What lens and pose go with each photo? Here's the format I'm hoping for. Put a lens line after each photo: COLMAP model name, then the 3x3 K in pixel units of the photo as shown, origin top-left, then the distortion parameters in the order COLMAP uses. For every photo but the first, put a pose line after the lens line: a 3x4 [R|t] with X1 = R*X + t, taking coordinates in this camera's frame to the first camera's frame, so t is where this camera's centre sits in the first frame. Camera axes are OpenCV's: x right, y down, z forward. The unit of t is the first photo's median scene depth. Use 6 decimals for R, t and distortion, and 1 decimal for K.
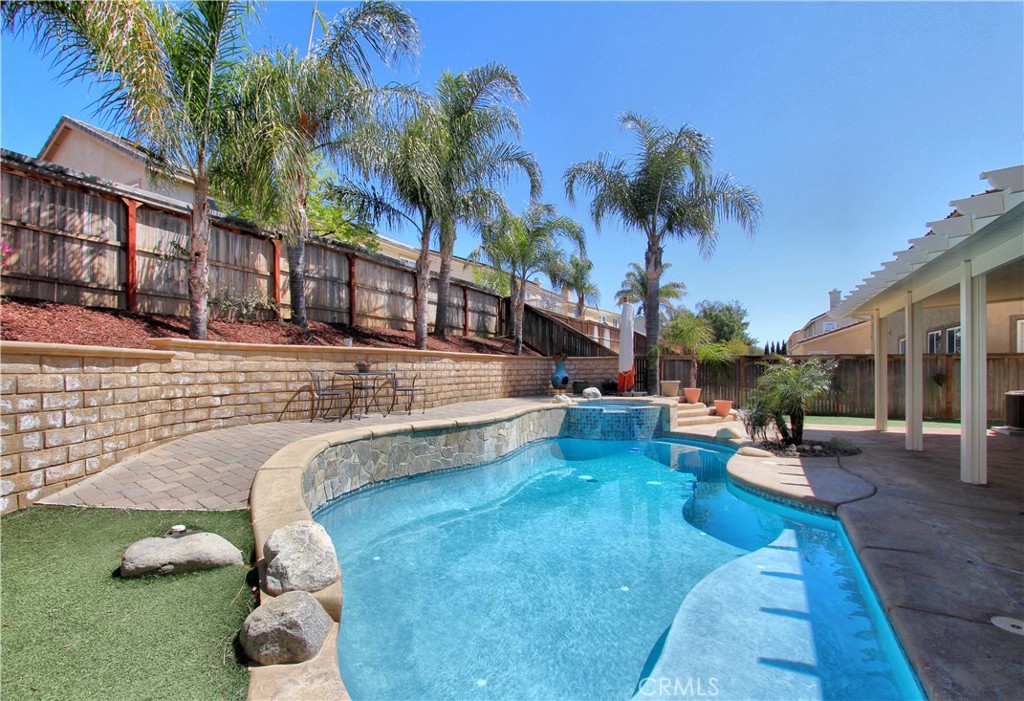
lens RADIAL K [[477.8, 0, 511.2], [0, 477.8, 378.0], [0, 0, 1]] dist [0.001220, 0.000301]
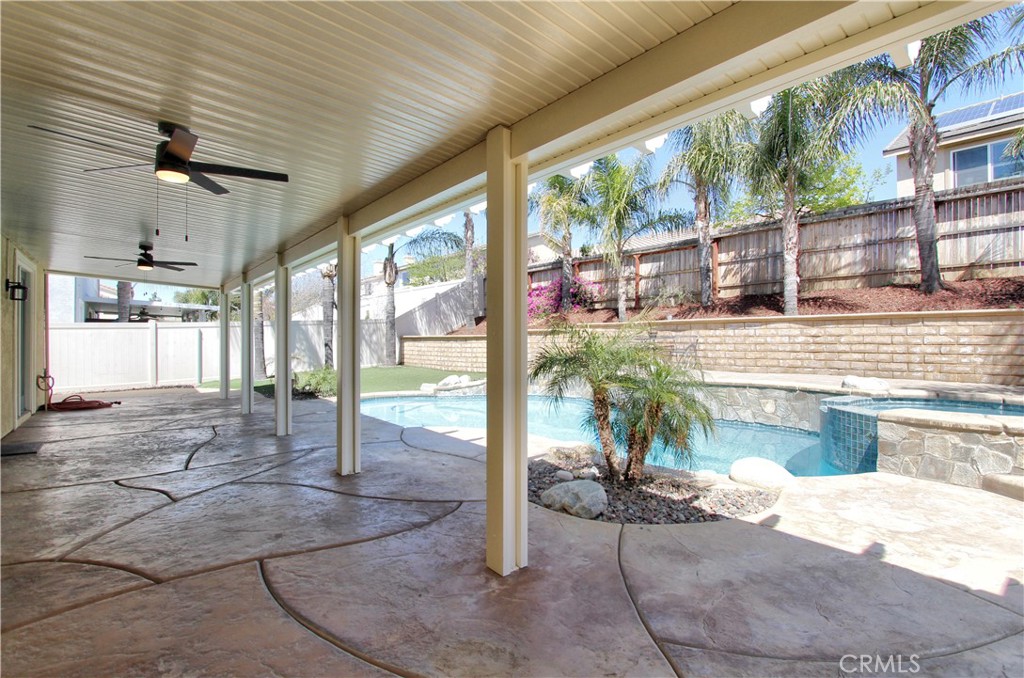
lens RADIAL K [[469.7, 0, 512.0], [0, 469.7, 339.0], [0, 0, 1]] dist [0.000143, 0.000007]
pose [[-0.362683, 0.011699, -0.931839, 1.200455], [-0.007883, 0.999847, 0.015621, -0.027625], [0.931879, 0.013011, -0.362535, 1.125694]]
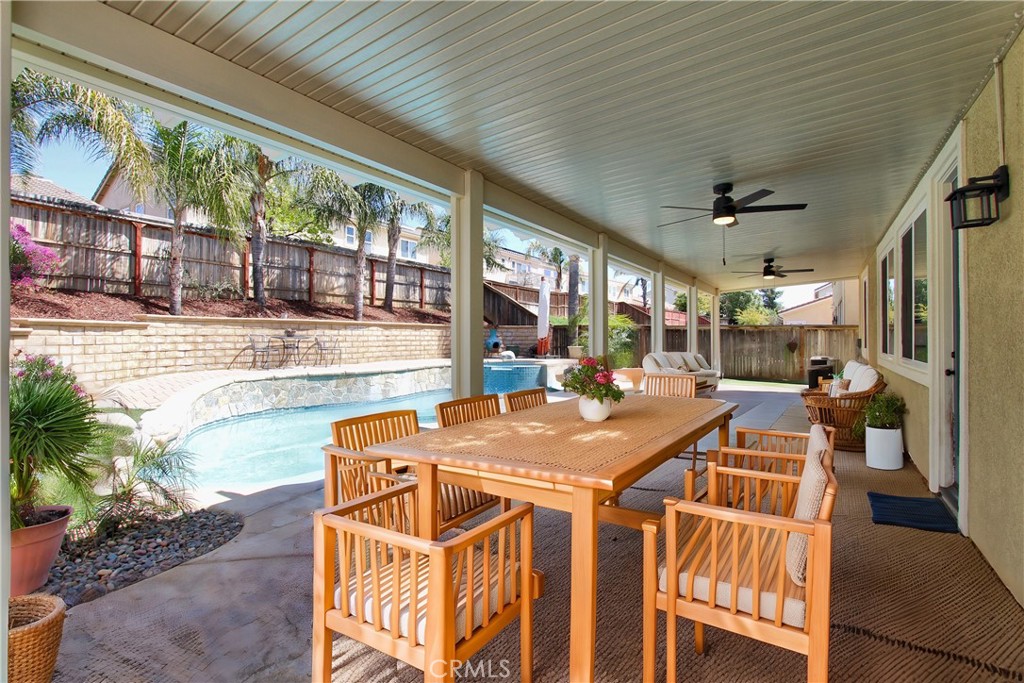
lens RADIAL K [[466.6, 0, 512.0], [0, 466.6, 341.5], [0, 0, 1]] dist [-0.001098, -0.000321]
pose [[0.995413, 0.009068, -0.095236, 0.490906], [-0.009649, 0.999937, -0.005651, 0.003961], [0.095179, 0.006544, 0.995439, -0.334264]]
